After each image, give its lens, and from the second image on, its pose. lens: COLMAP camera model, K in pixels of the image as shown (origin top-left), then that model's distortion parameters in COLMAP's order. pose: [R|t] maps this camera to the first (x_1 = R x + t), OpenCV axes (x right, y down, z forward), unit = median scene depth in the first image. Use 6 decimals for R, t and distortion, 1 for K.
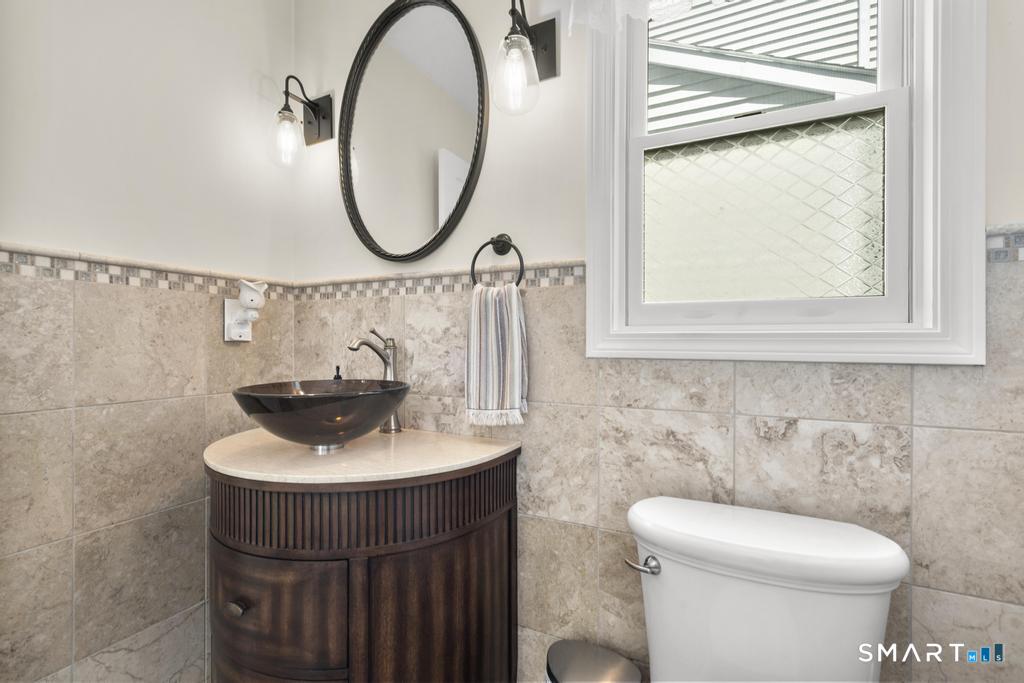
lens RADIAL K [[463.5, 0, 512.1], [0, 463.5, 344.6], [0, 0, 1]] dist [-0.006457, 0.004392]
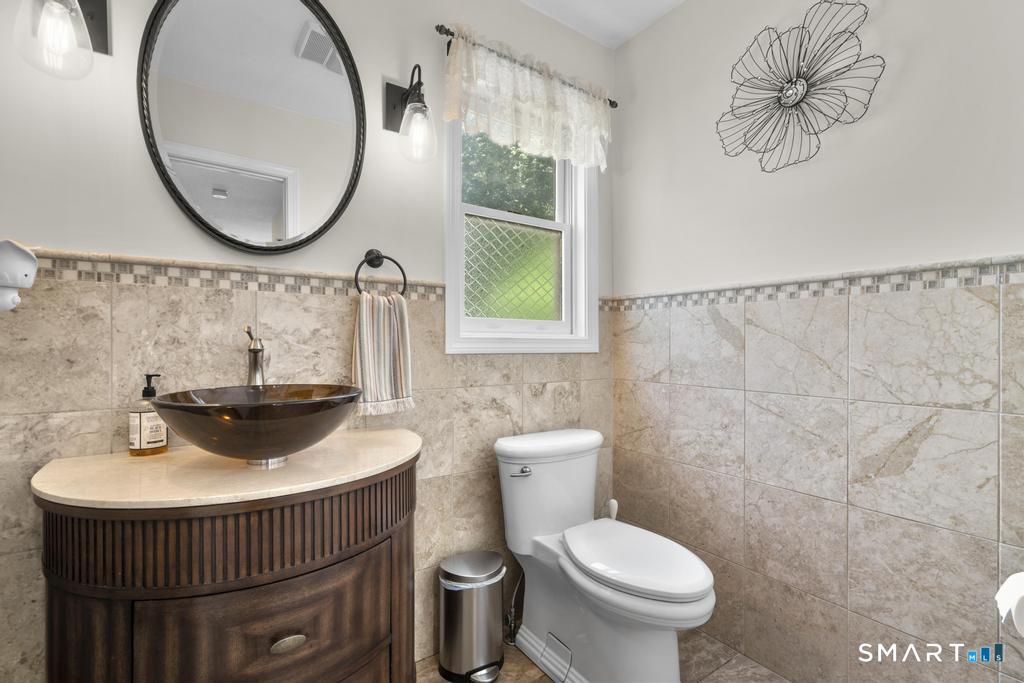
lens RADIAL K [[463.5, 0, 512.1], [0, 463.5, 344.6], [0, 0, 1]] dist [-0.006457, 0.004392]
pose [[0.483798, -0.003509, 0.875173, -0.952088], [0.002505, 0.999993, 0.002625, -0.004031], [-0.875176, 0.000922, 0.483804, 0.155748]]
